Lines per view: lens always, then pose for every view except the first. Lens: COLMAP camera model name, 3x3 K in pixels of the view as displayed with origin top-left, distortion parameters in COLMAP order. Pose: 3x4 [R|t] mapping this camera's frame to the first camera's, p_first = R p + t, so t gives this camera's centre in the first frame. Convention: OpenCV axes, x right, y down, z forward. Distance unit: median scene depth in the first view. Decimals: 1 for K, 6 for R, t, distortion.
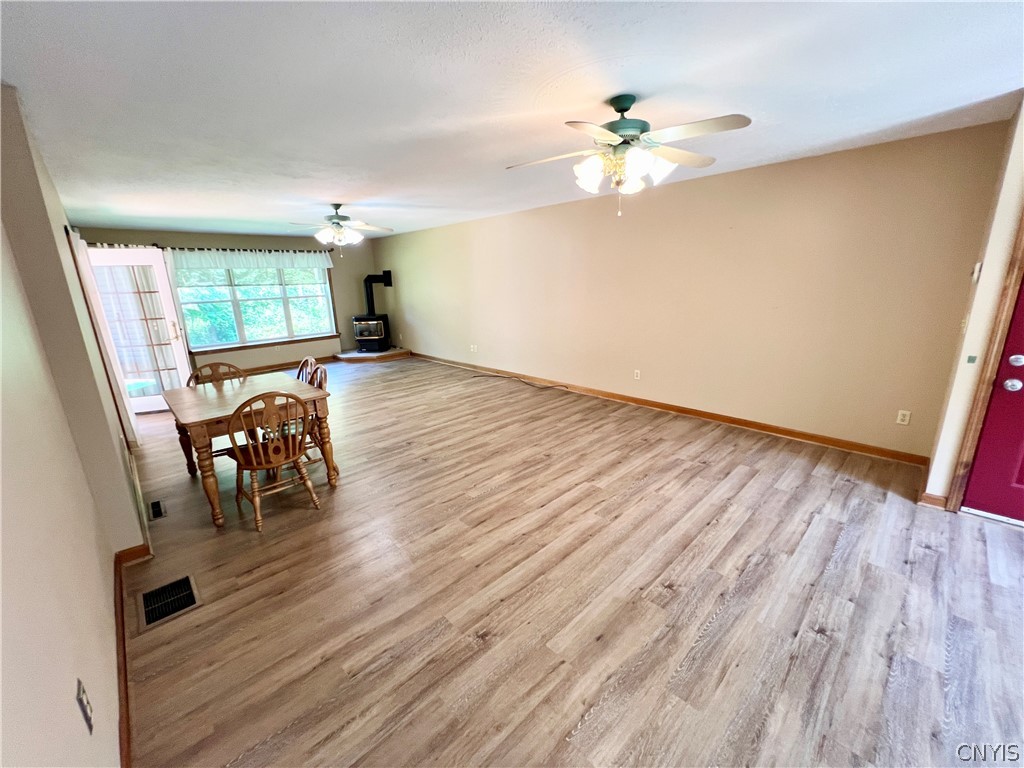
lens RADIAL K [[412.4, 0, 507.6], [0, 412.4, 382.2], [0, 0, 1]] dist [-0.001407, 0.000401]
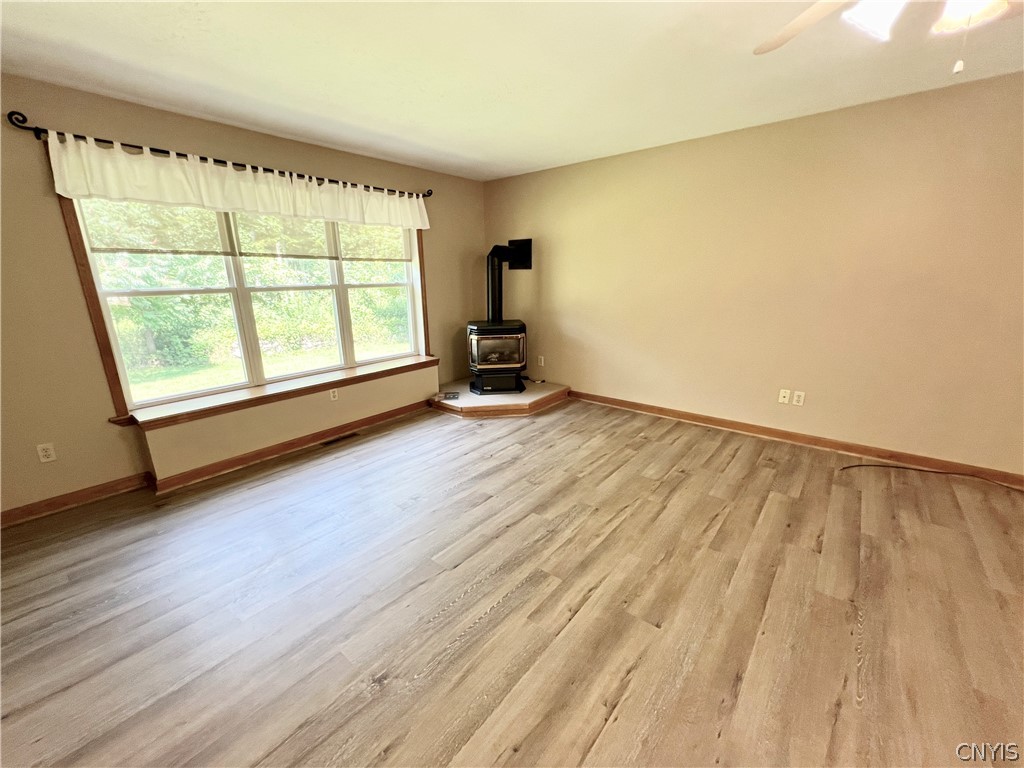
lens RADIAL K [[412.4, 0, 507.6], [0, 412.4, 382.2], [0, 0, 1]] dist [-0.001407, 0.000401]
pose [[0.994054, -0.013139, 0.108094, -0.678375], [0.012975, 0.999913, 0.002220, -0.155581], [-0.108114, -0.000805, 0.994138, 0.849961]]
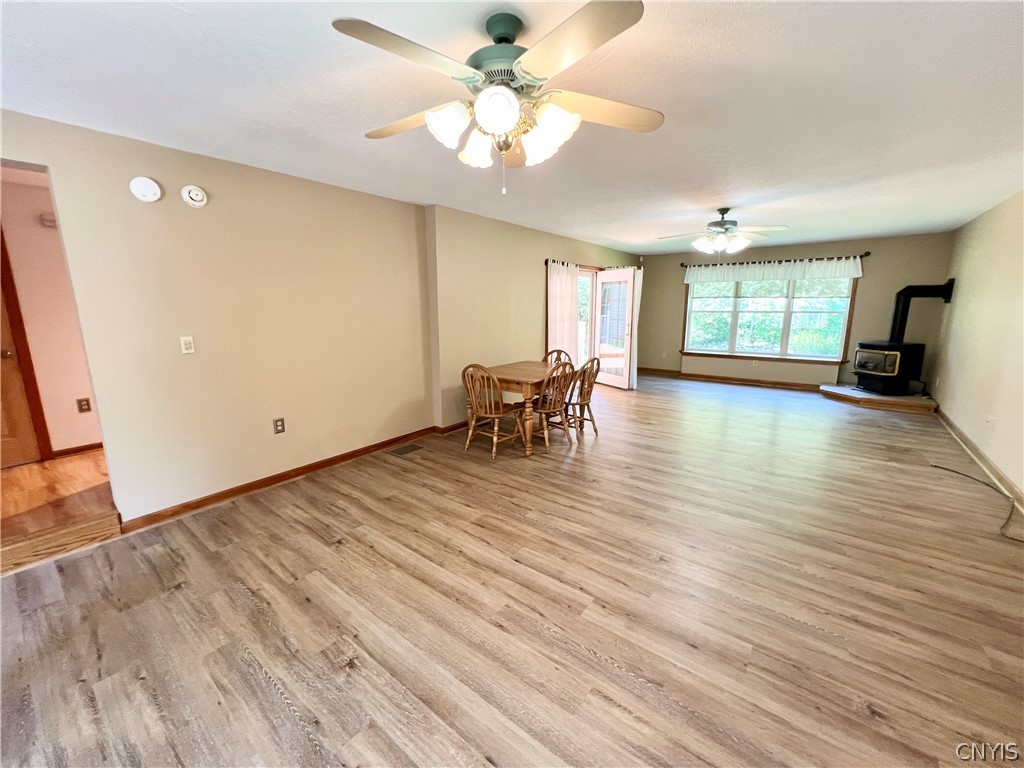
lens RADIAL K [[400.8, 0, 509.3], [0, 400.8, 400.5], [0, 0, 1]] dist [-0.000909, 0.000561]
pose [[0.153271, 0.258759, -0.953704, 0.456043], [-0.243386, 0.945262, 0.217353, -0.106112], [0.957743, 0.198805, 0.207859, 0.442492]]
